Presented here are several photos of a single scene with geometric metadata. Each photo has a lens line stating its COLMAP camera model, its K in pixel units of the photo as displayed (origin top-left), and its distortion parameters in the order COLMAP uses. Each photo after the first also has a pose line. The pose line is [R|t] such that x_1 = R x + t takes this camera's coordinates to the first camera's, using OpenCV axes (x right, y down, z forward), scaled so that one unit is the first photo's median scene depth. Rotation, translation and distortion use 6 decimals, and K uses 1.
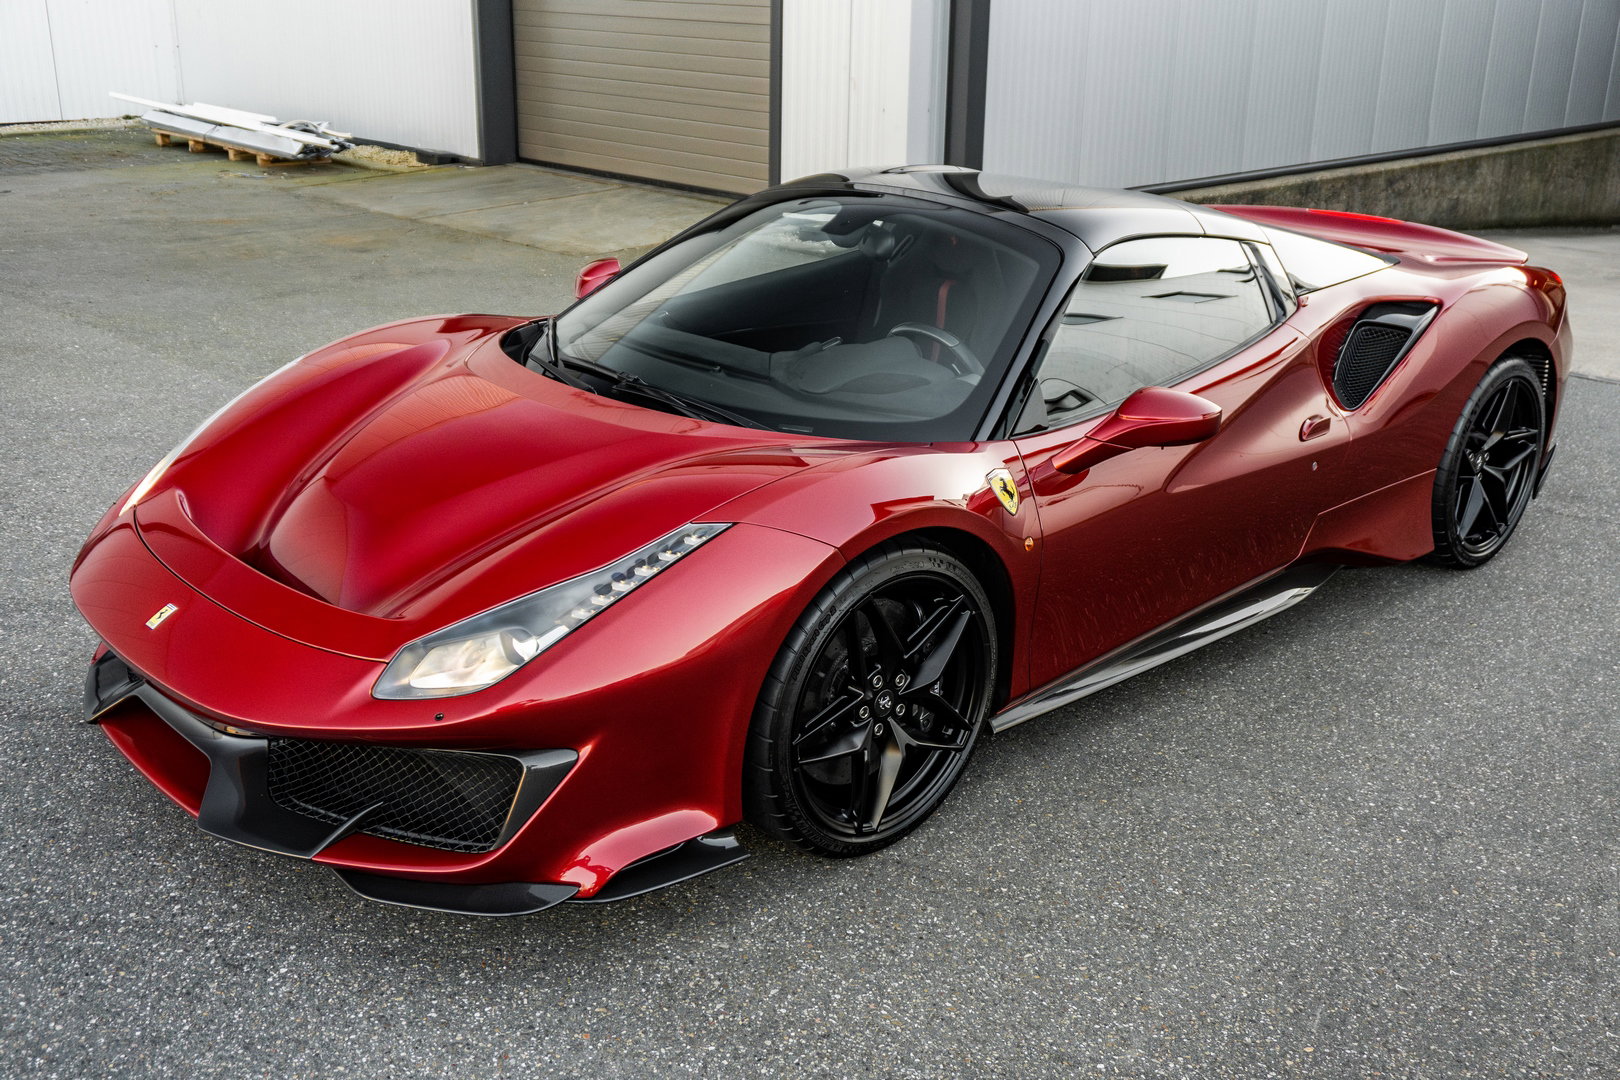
lens RADIAL K [[1590.0, 0, 810.0], [0, 1590.0, 540.0], [0, 0, 1]] dist [-0.004556, 0.162226]
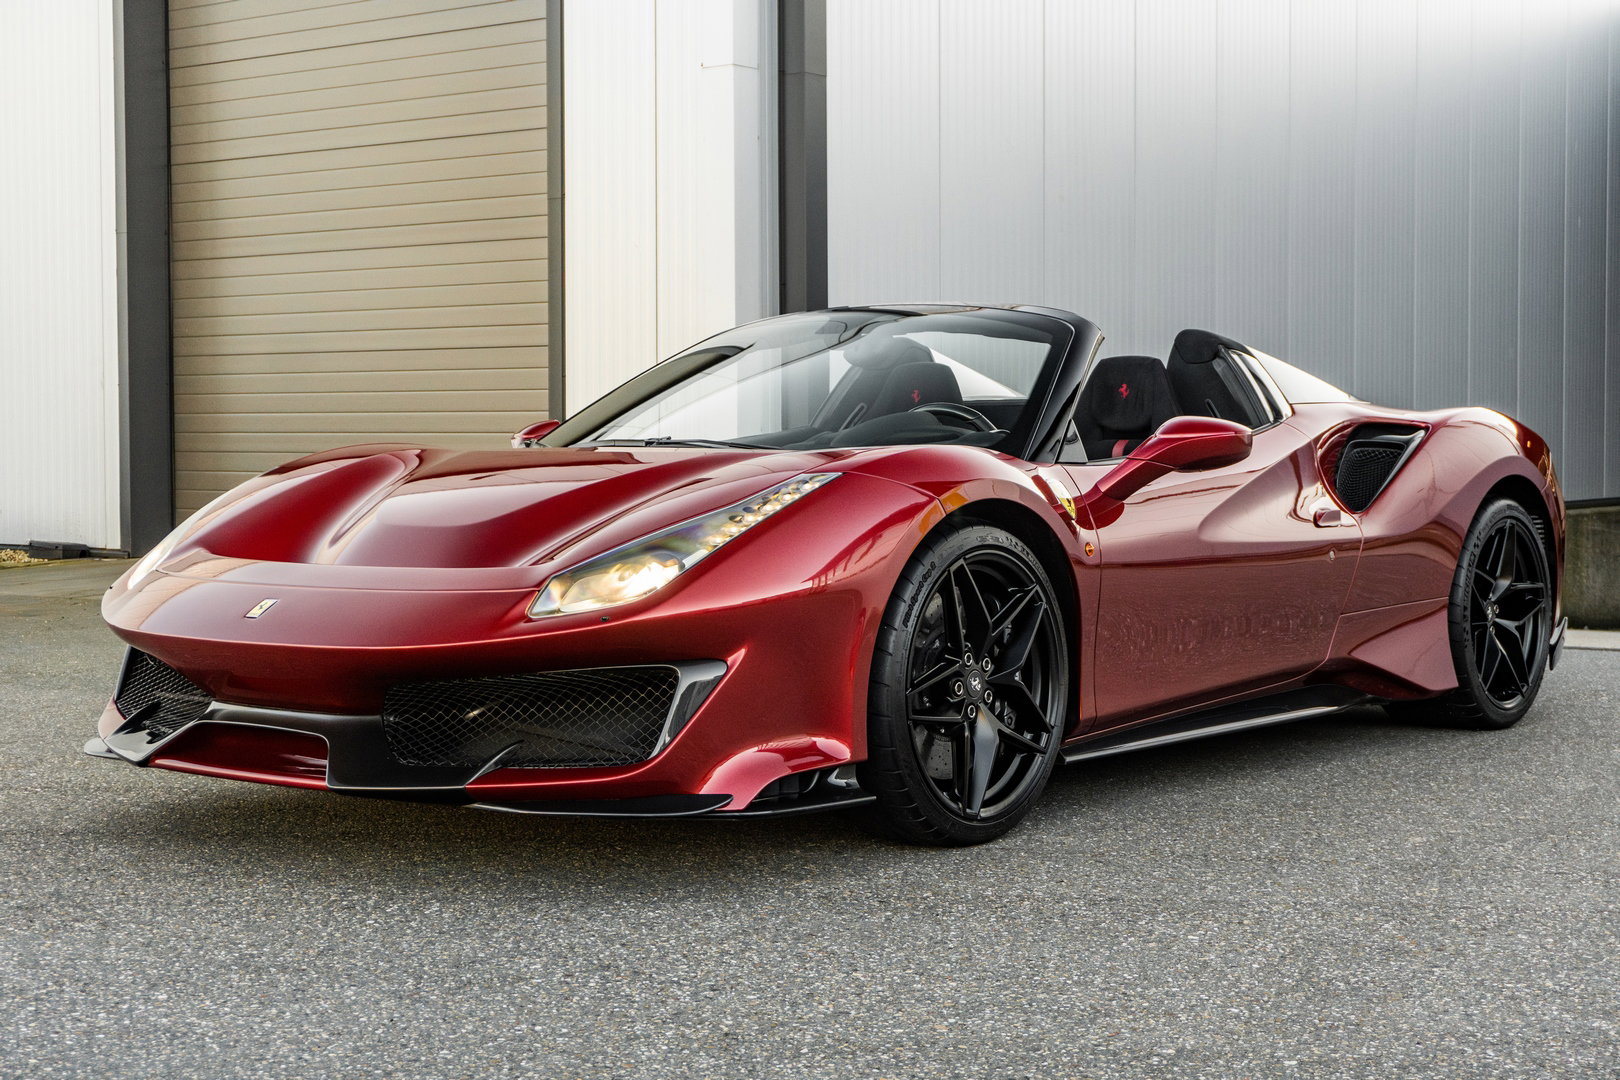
lens RADIAL K [[2439.0, 0, 810.0], [0, 2439.0, 540.0], [0, 0, 1]] dist [0.011522, 0.032326]
pose [[0.987830, -0.035506, 0.151432, -0.276907], [0.077967, 0.955480, -0.284569, 0.430355], [-0.134586, 0.292913, 0.946620, -0.451345]]
